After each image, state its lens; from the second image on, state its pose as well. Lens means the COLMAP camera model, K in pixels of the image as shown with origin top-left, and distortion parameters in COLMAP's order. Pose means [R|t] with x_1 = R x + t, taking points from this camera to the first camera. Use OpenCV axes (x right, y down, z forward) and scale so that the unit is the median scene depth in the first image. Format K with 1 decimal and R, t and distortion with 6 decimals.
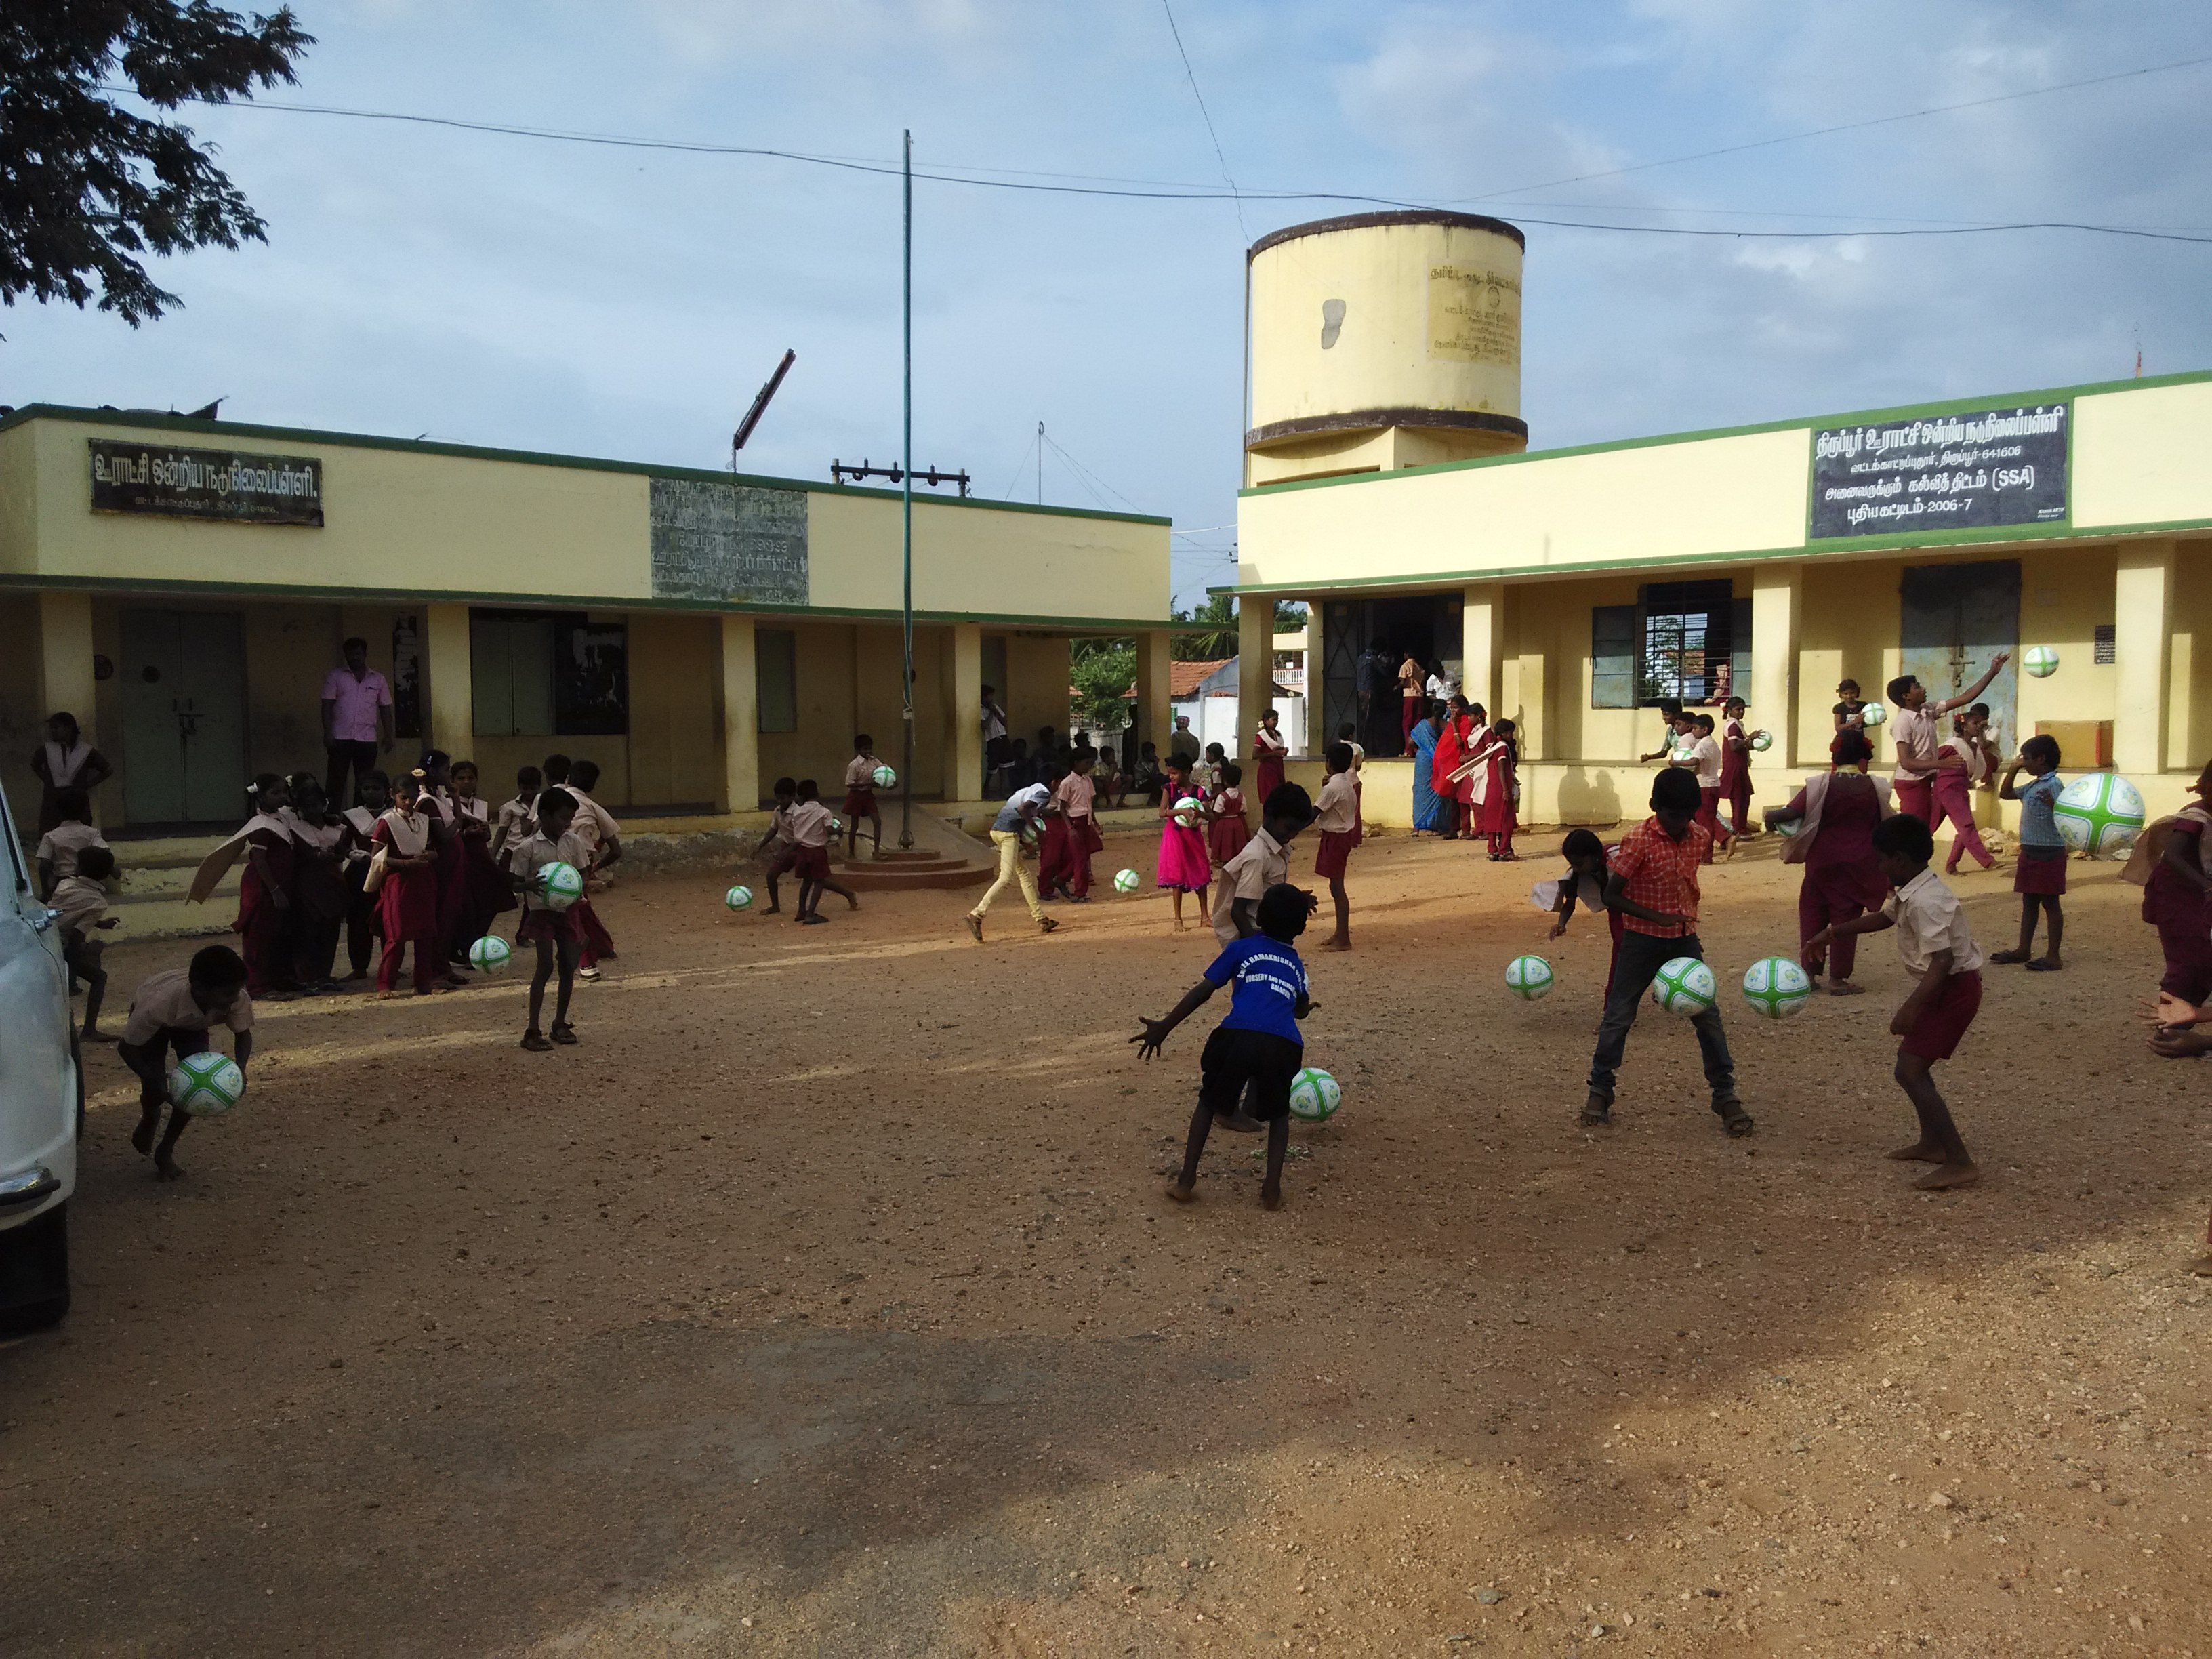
lens RADIAL K [[1747.3, 0, 1105.8], [0, 1747.3, 859.1], [0, 0, 1]] dist [0.069121, -0.102137]
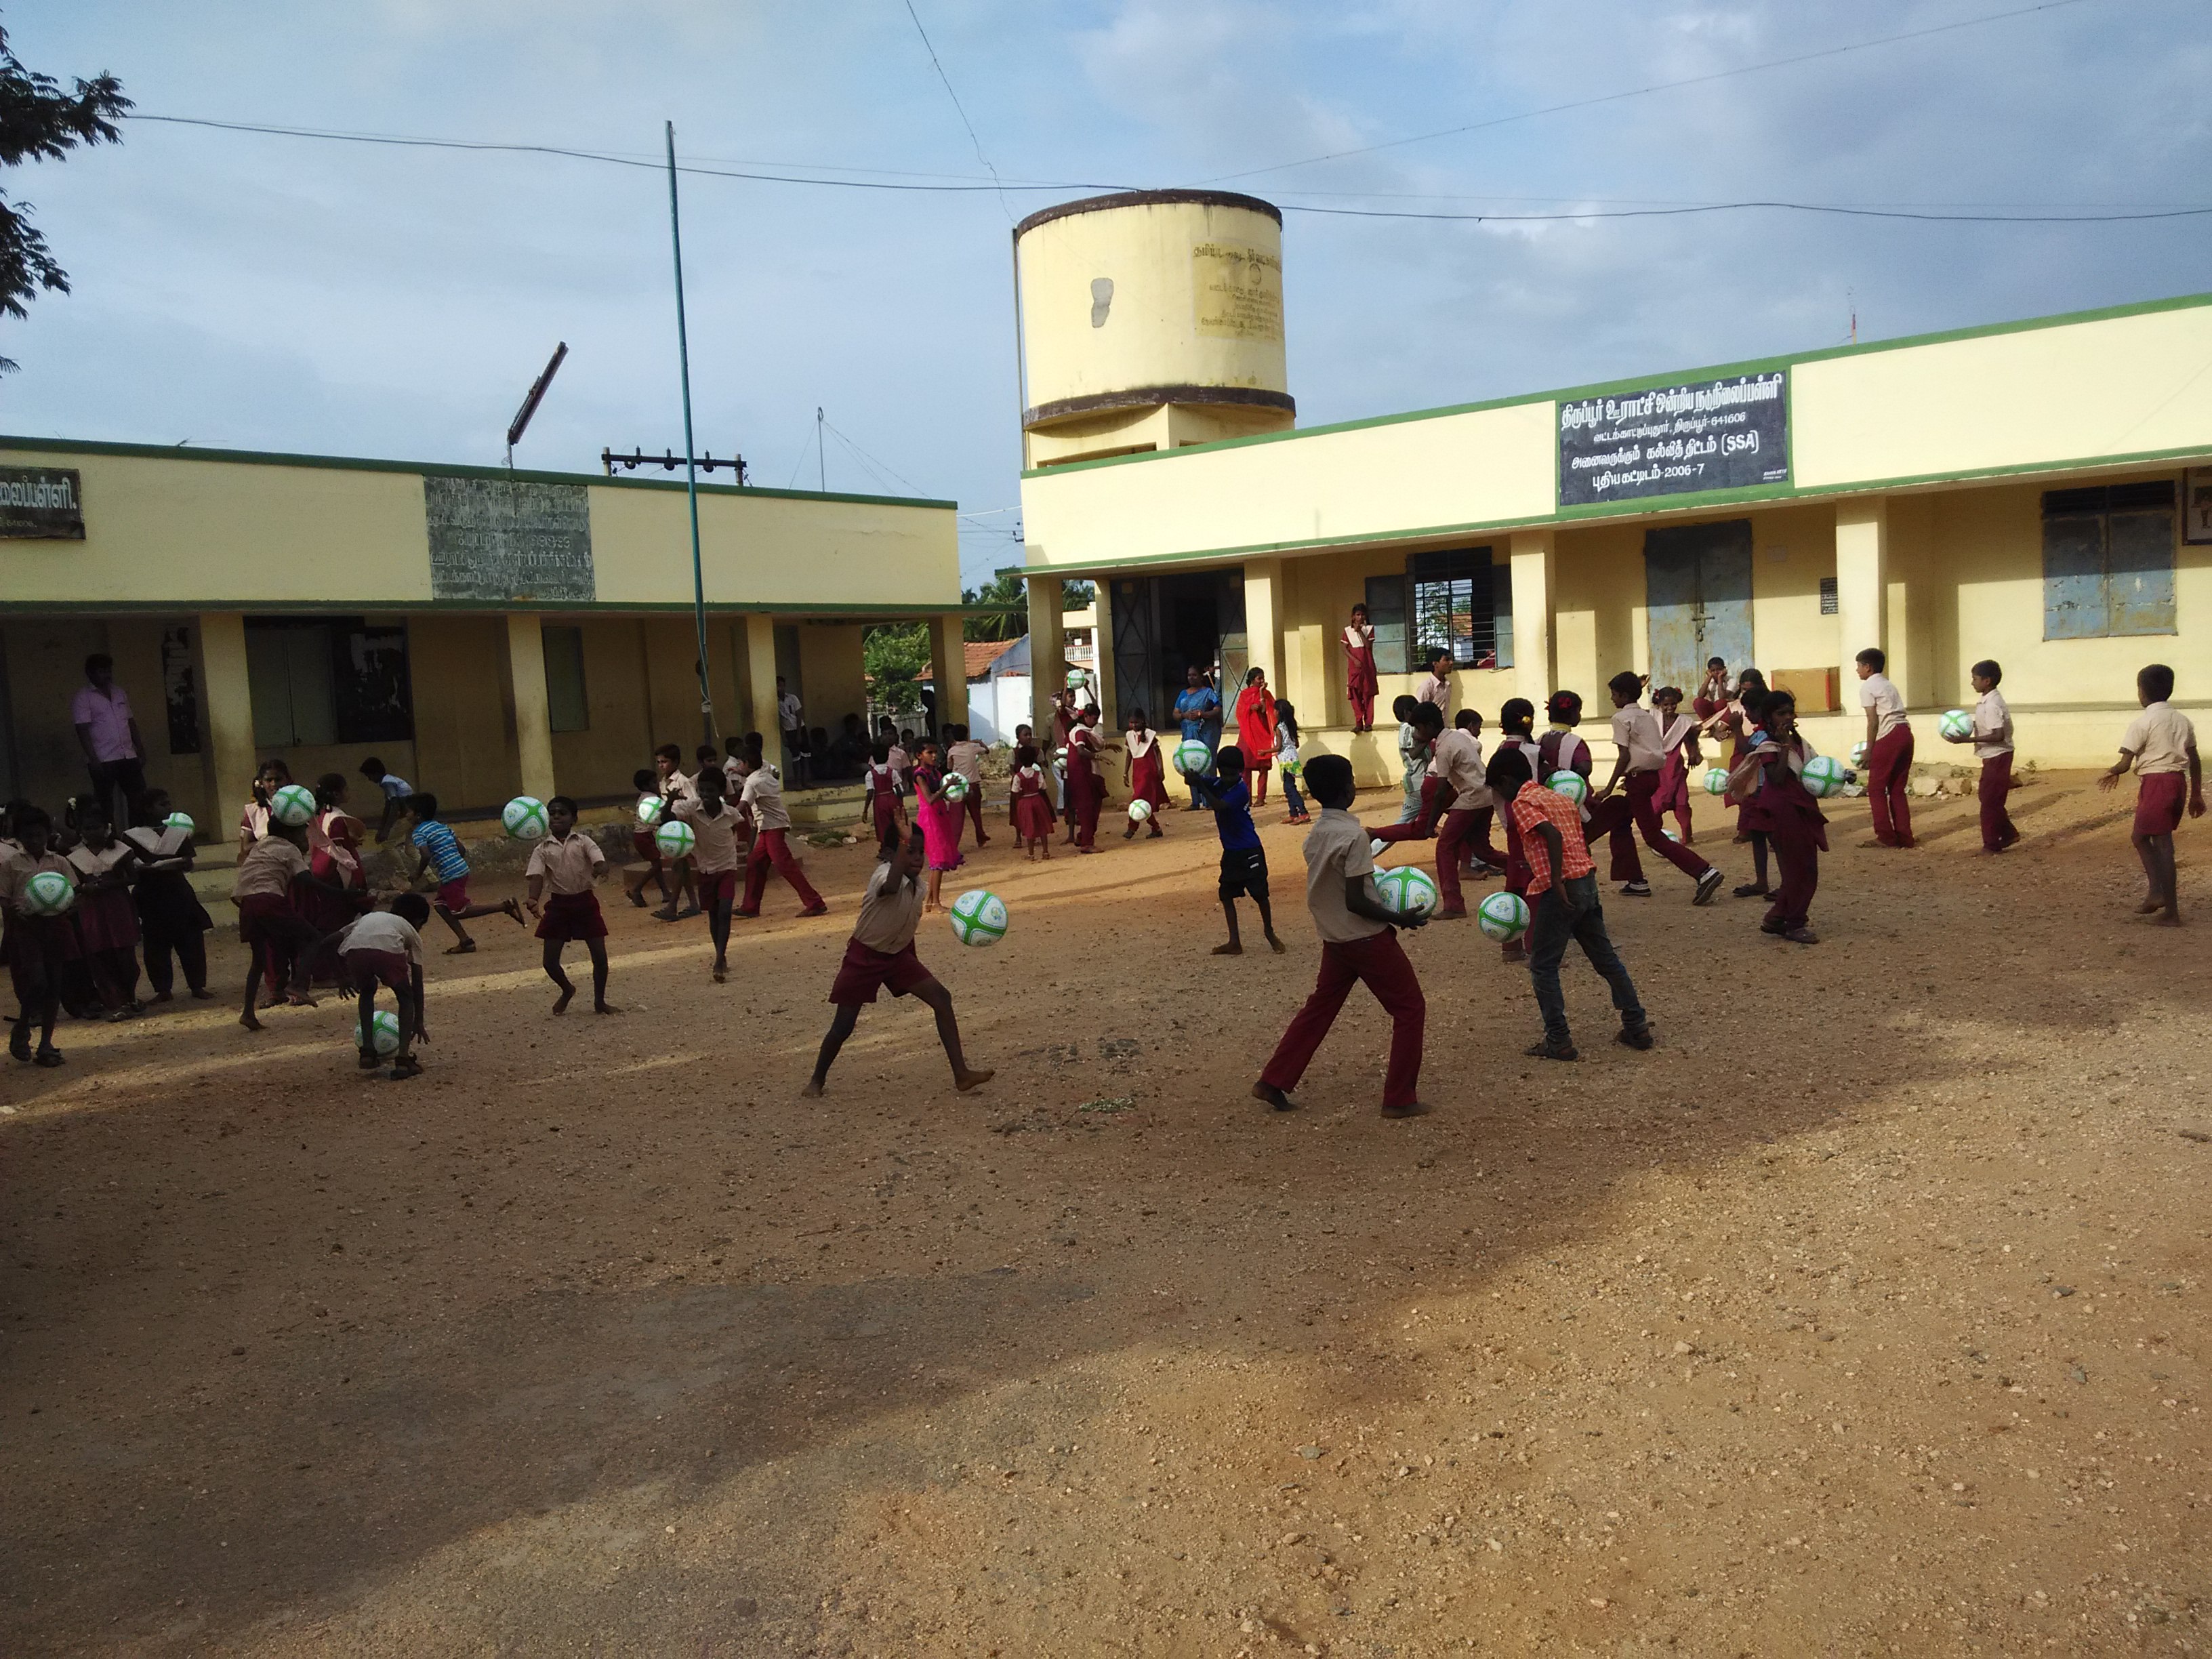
lens RADIAL K [[1888.5, 0, 1237.0], [0, 1888.5, 879.2], [0, 0, 1]] dist [0.087336, -0.114316]
pose [[0.980285, -0.056422, 0.189362, -0.029768], [0.052527, 0.998293, 0.025527, 0.003462], [-0.190479, -0.015077, 0.981575, -0.134962]]
